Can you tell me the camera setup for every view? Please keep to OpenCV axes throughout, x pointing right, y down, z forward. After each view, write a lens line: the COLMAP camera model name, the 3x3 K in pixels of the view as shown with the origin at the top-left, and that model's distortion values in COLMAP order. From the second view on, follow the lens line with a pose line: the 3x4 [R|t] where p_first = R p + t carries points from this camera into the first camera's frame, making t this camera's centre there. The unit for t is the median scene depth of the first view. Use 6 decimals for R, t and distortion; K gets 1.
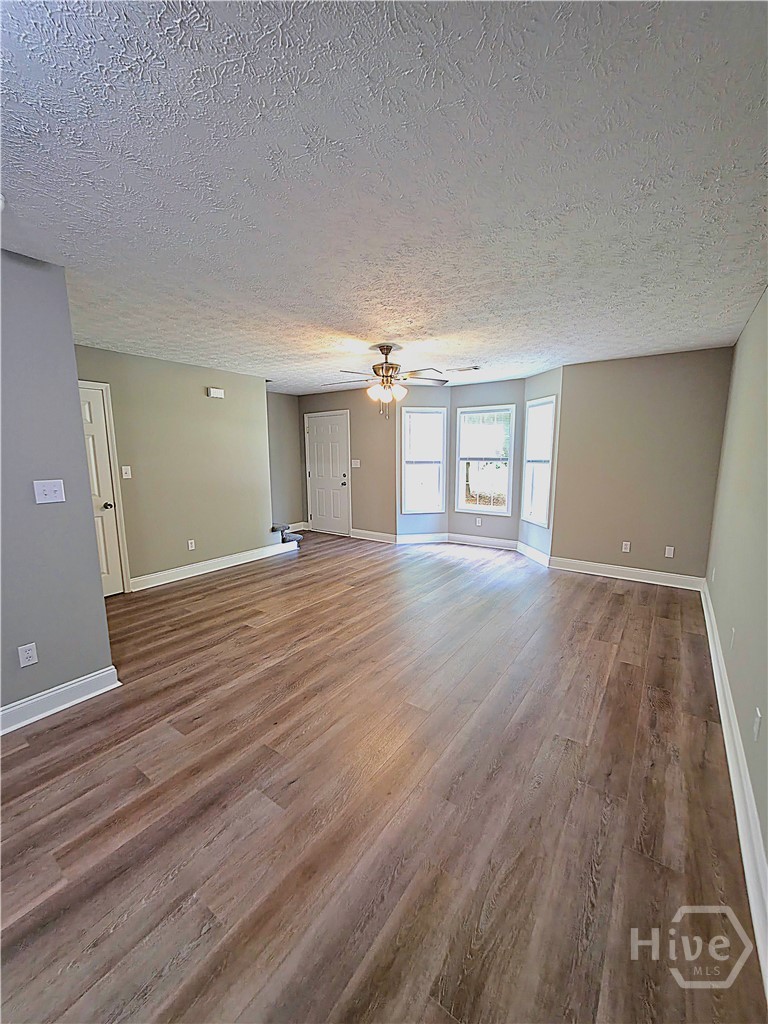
lens RADIAL K [[406.3, 0, 387.7], [0, 406.3, 516.1], [0, 0, 1]] dist [0.002969, -0.000614]
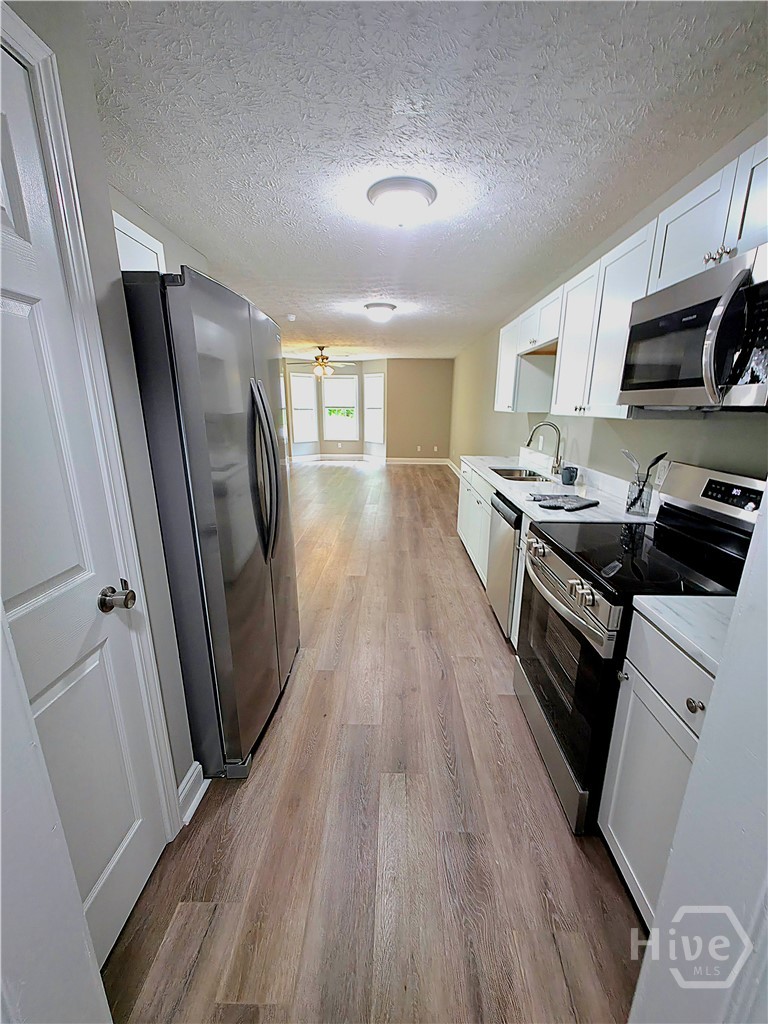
lens RADIAL K [[406.3, 0, 387.7], [0, 406.3, 516.1], [0, 0, 1]] dist [0.002969, -0.000614]
pose [[0.830652, -0.139366, 0.539068, -0.815443], [0.079210, 0.987899, 0.133348, 0.137802], [-0.551128, -0.068067, 0.831640, -0.771984]]
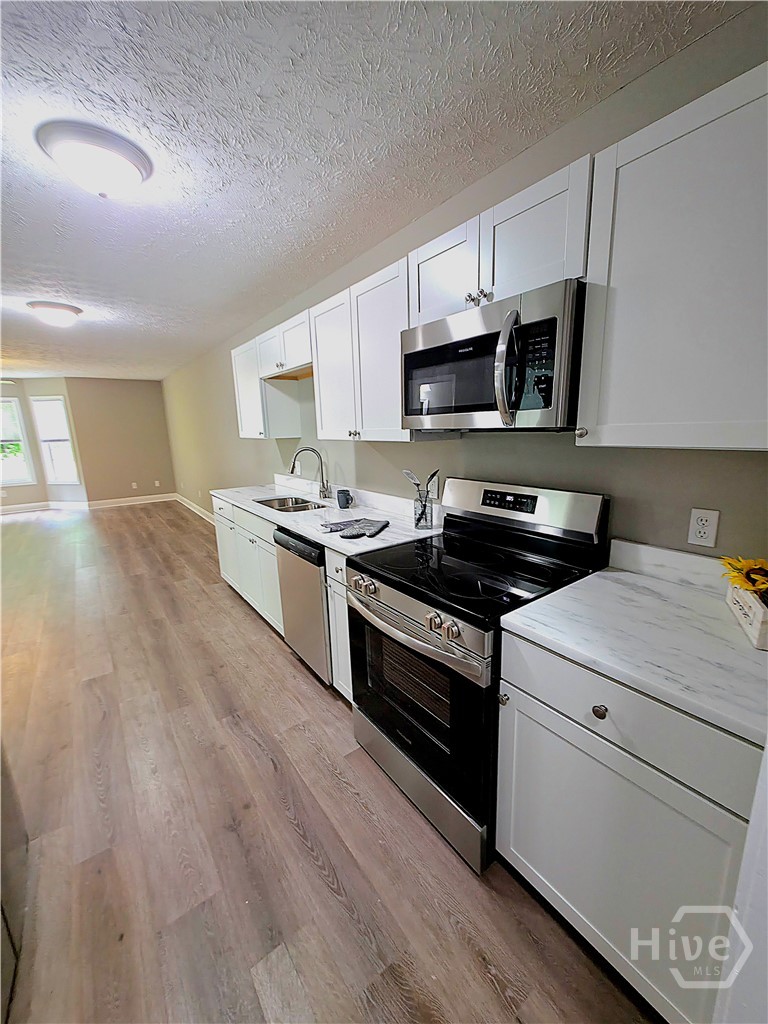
lens RADIAL K [[406.3, 0, 387.7], [0, 406.3, 516.1], [0, 0, 1]] dist [0.002969, -0.000614]
pose [[0.312988, -0.211744, 0.925853, -0.802003], [0.175320, 0.970959, 0.162792, 0.117413], [-0.933435, 0.111368, 0.341022, -0.674499]]
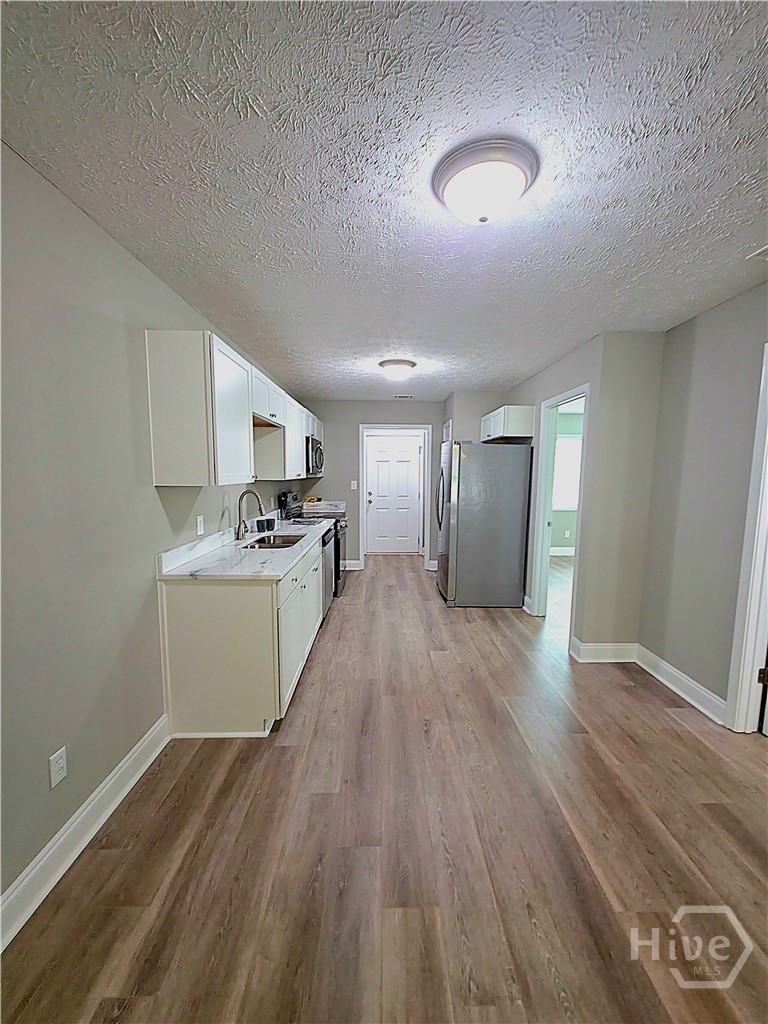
lens RADIAL K [[406.3, 0, 387.7], [0, 406.3, 516.1], [0, 0, 1]] dist [0.002969, -0.000614]
pose [[-0.811807, 0.062170, -0.580607, 0.048943], [-0.095917, 0.966613, 0.237614, -0.057353], [0.575995, 0.248586, -0.778739, 0.390338]]
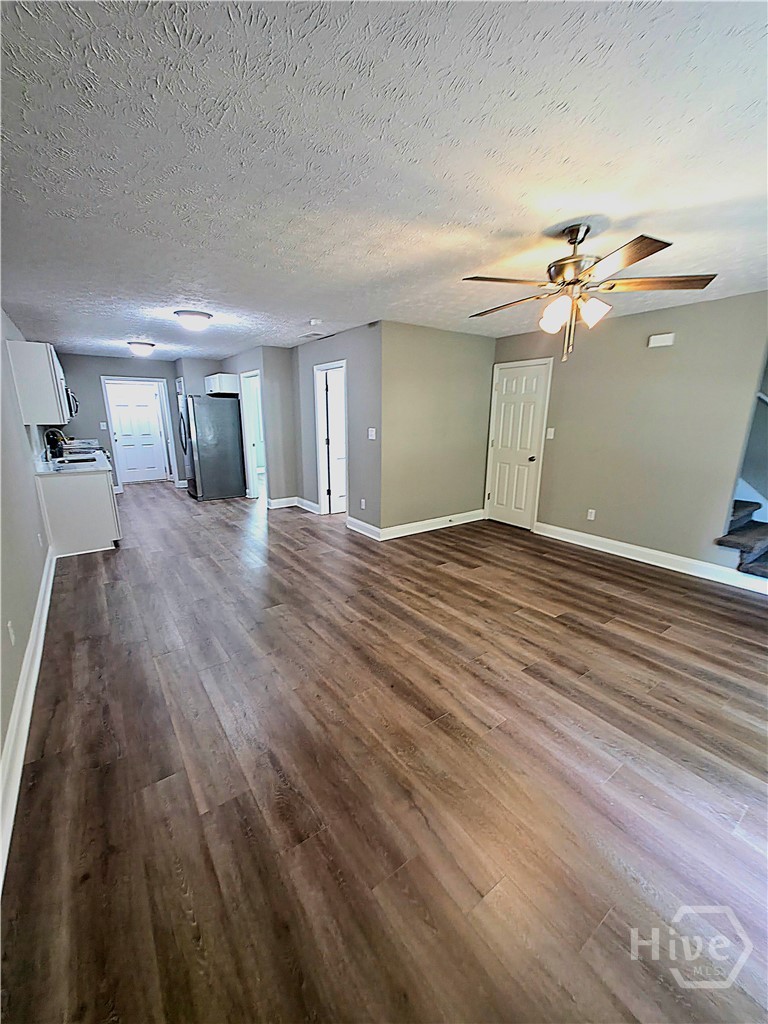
lens RADIAL K [[406.3, 0, 387.7], [0, 406.3, 516.1], [0, 0, 1]] dist [0.002969, -0.000614]
pose [[-0.320474, 0.233721, -0.917971, 0.613262], [-0.152390, 0.943740, 0.293483, -0.149337], [0.934919, 0.233944, -0.266827, 0.895593]]
